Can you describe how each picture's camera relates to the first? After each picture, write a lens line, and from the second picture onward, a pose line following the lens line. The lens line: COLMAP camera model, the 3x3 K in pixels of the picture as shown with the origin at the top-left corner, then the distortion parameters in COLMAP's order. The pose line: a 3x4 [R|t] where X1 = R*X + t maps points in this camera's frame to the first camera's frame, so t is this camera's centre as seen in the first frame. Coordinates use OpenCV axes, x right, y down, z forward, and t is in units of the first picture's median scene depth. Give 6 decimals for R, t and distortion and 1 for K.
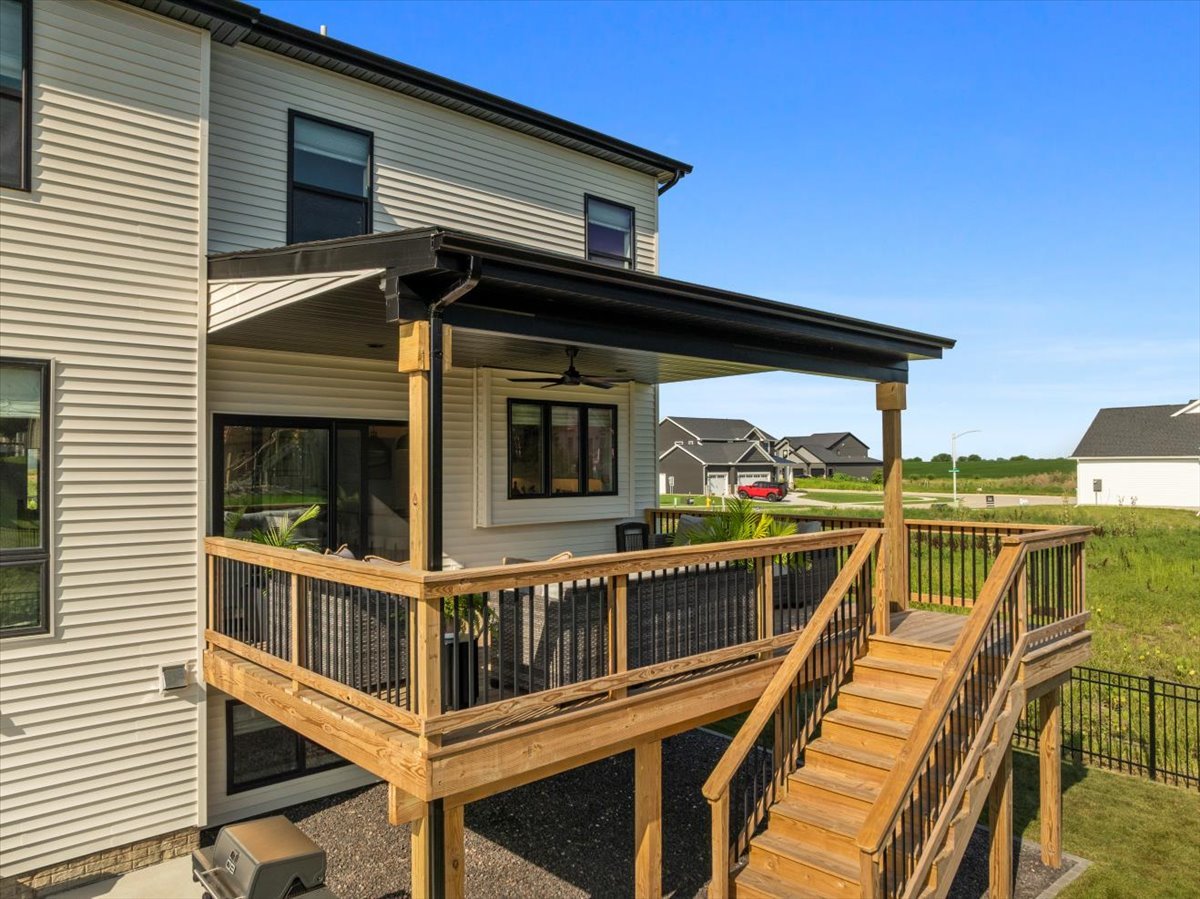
lens RADIAL K [[849.4, 0, 605.3], [0, 849.4, 454.0], [0, 0, 1]] dist [-0.035060, 0.005139]
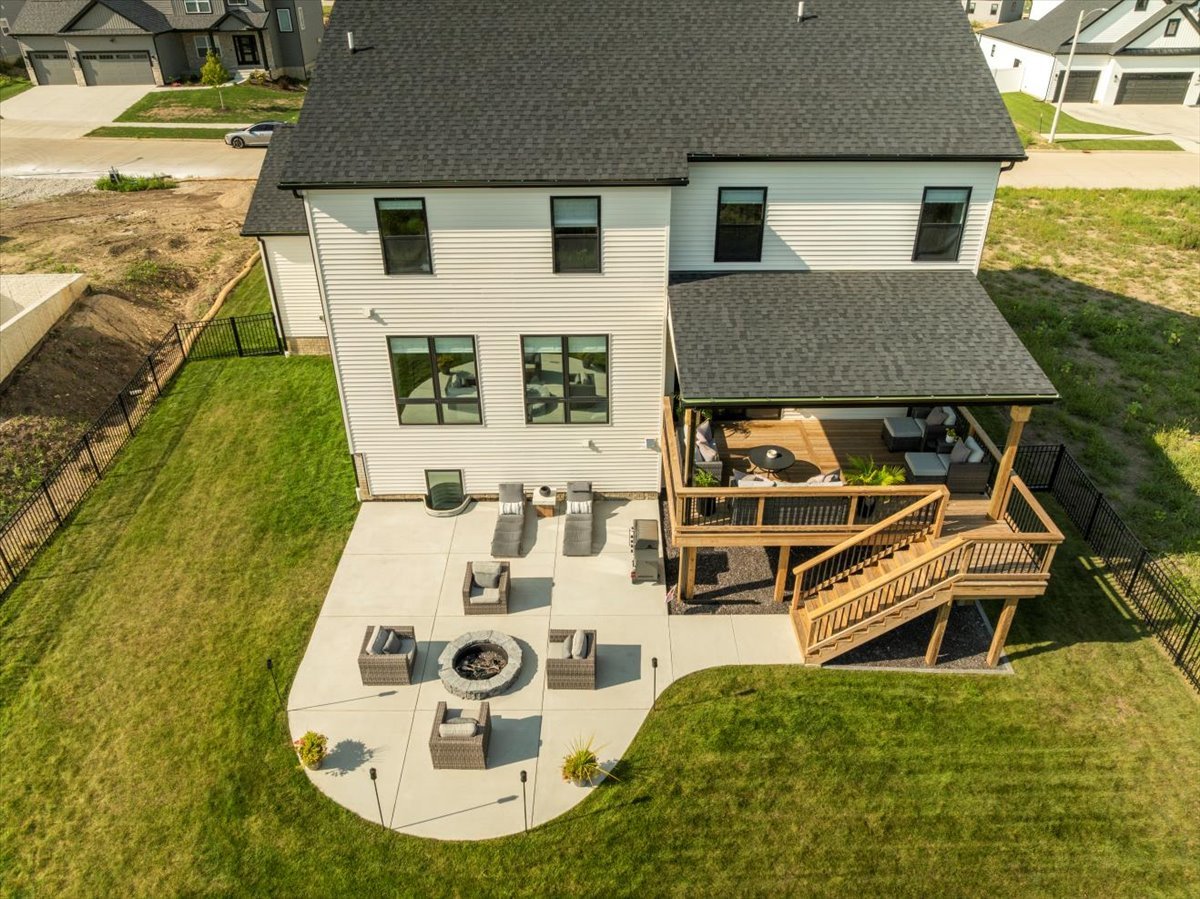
lens RADIAL K [[849.4, 0, 601.6], [0, 849.4, 448.1], [0, 0, 1]] dist [-0.035060, 0.005139]
pose [[0.727266, 0.354505, -0.587717, 0.967177], [0.016816, 0.846825, 0.531605, -1.167368], [0.686150, -0.396501, 0.609906, -0.748111]]
